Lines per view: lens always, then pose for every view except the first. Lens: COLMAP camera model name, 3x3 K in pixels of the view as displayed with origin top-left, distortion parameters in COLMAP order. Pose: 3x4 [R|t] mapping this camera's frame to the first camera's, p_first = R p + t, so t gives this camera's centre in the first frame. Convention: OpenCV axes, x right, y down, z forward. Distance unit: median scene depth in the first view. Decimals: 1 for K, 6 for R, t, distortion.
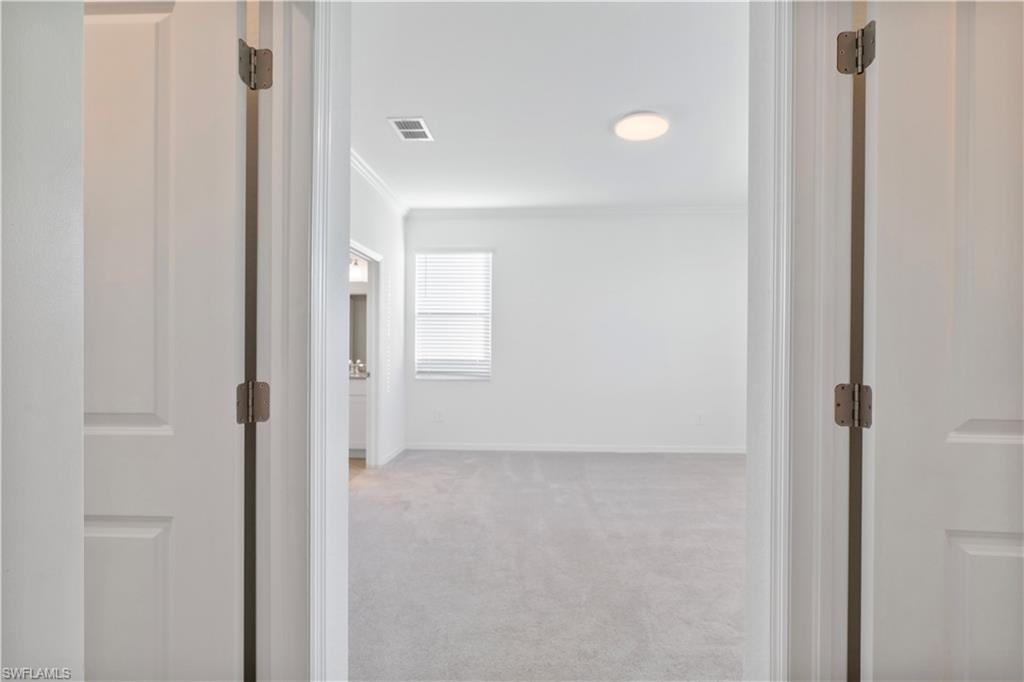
lens RADIAL K [[468.5, 0, 511.7], [0, 468.5, 344.7], [0, 0, 1]] dist [-0.005292, 0.002897]
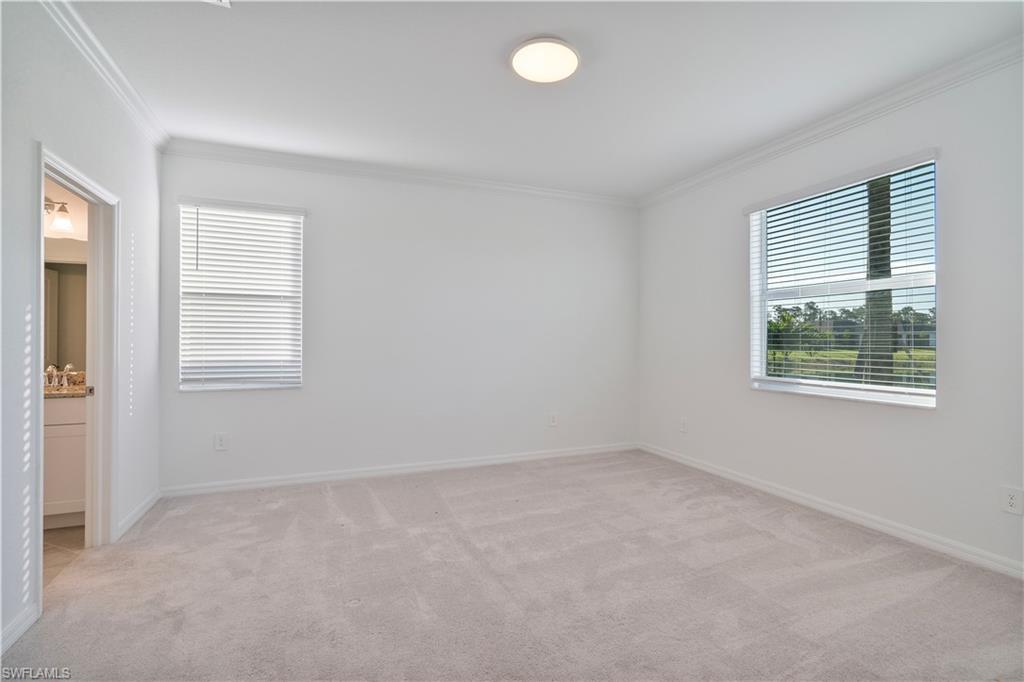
lens RADIAL K [[468.5, 0, 509.7], [0, 468.5, 336.0], [0, 0, 1]] dist [-0.005292, 0.002897]
pose [[0.904180, 0.000012, 0.427152, -0.073627], [0.000416, 0.999999, -0.000910, -0.005351], [-0.427152, 0.001001, 0.904179, 0.221709]]
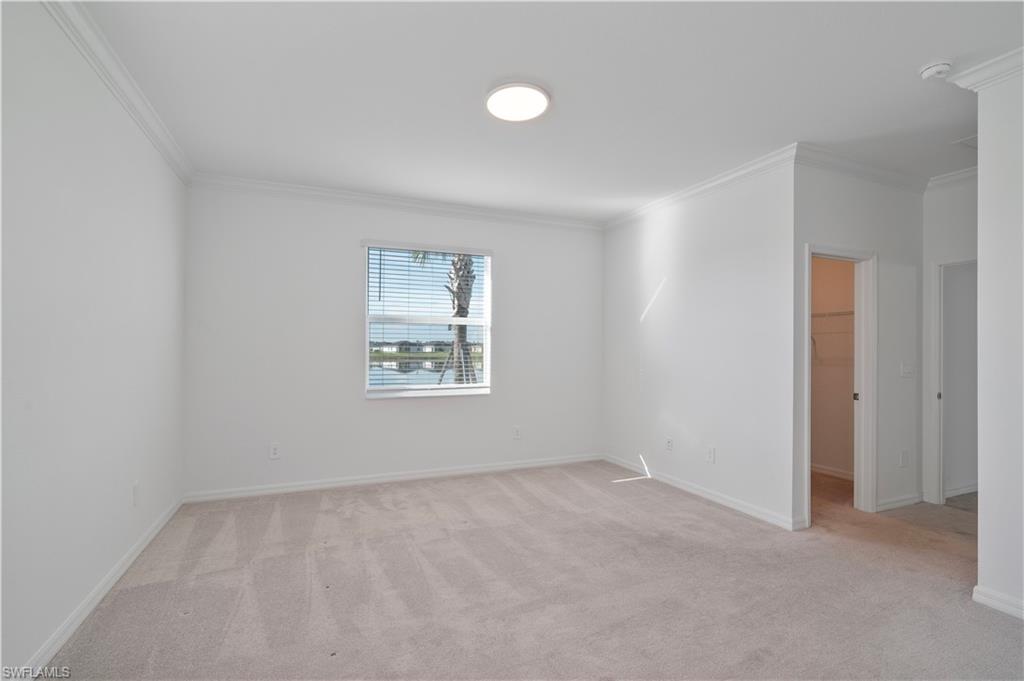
lens RADIAL K [[468.5, 0, 513.1], [0, 468.5, 347.1], [0, 0, 1]] dist [-0.005292, 0.002897]
pose [[-0.423996, -0.003317, 0.905658, -0.312710], [-0.003492, 0.999992, 0.002028, -0.021427], [-0.905657, -0.002302, -0.424004, 0.887143]]
